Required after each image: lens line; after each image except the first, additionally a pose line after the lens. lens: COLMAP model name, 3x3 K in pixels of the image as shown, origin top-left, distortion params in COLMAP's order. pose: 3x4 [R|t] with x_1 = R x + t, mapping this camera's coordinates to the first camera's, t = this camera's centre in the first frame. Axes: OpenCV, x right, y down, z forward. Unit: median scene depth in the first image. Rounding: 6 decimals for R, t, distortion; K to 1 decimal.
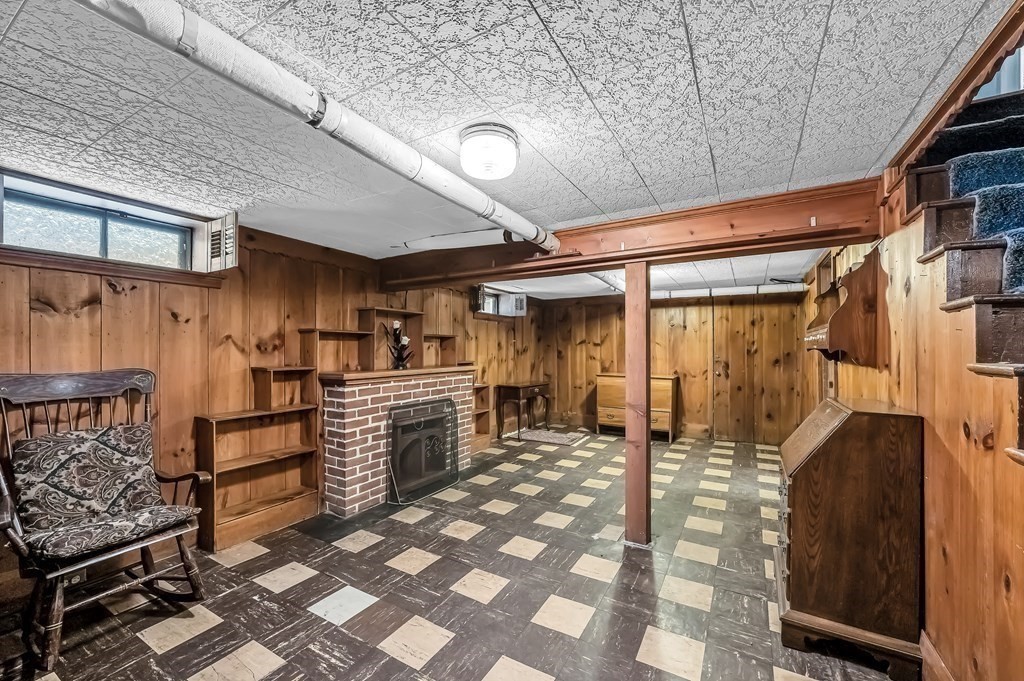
lens RADIAL K [[397.0, 0, 511.0], [0, 397.0, 332.3], [0, 0, 1]] dist [-0.001832, -0.000550]
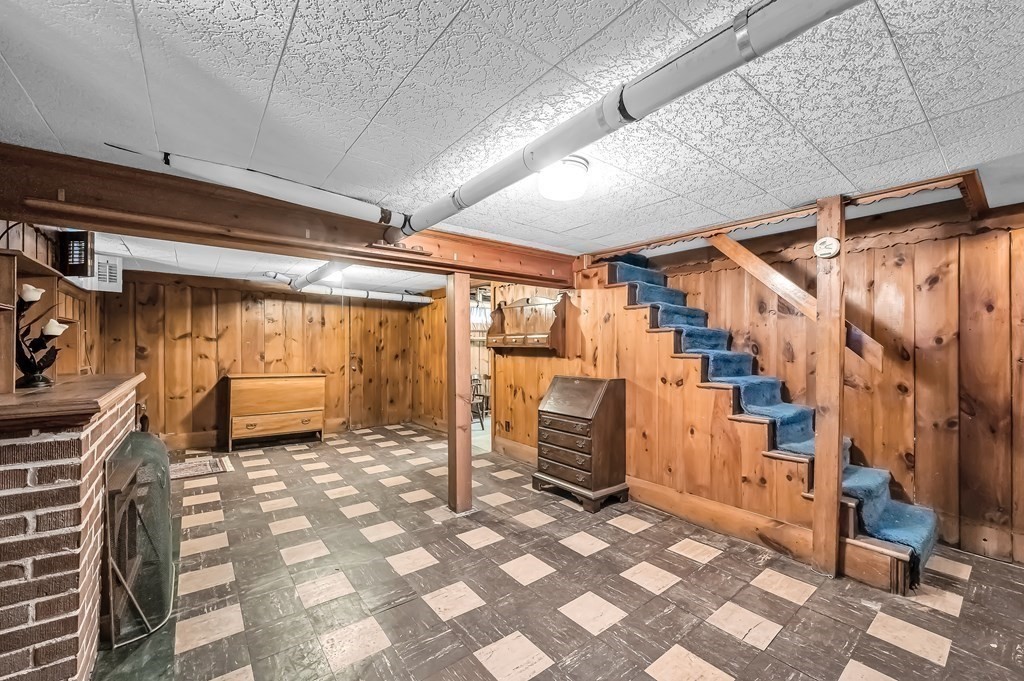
lens RADIAL K [[397.0, 0, 511.0], [0, 397.0, 332.3], [0, 0, 1]] dist [-0.001832, -0.000550]
pose [[0.390028, 0.035919, 0.920102, -0.384676], [-0.046015, 0.998751, -0.019483, 0.007425], [-0.919652, -0.034740, 0.391194, 0.224356]]
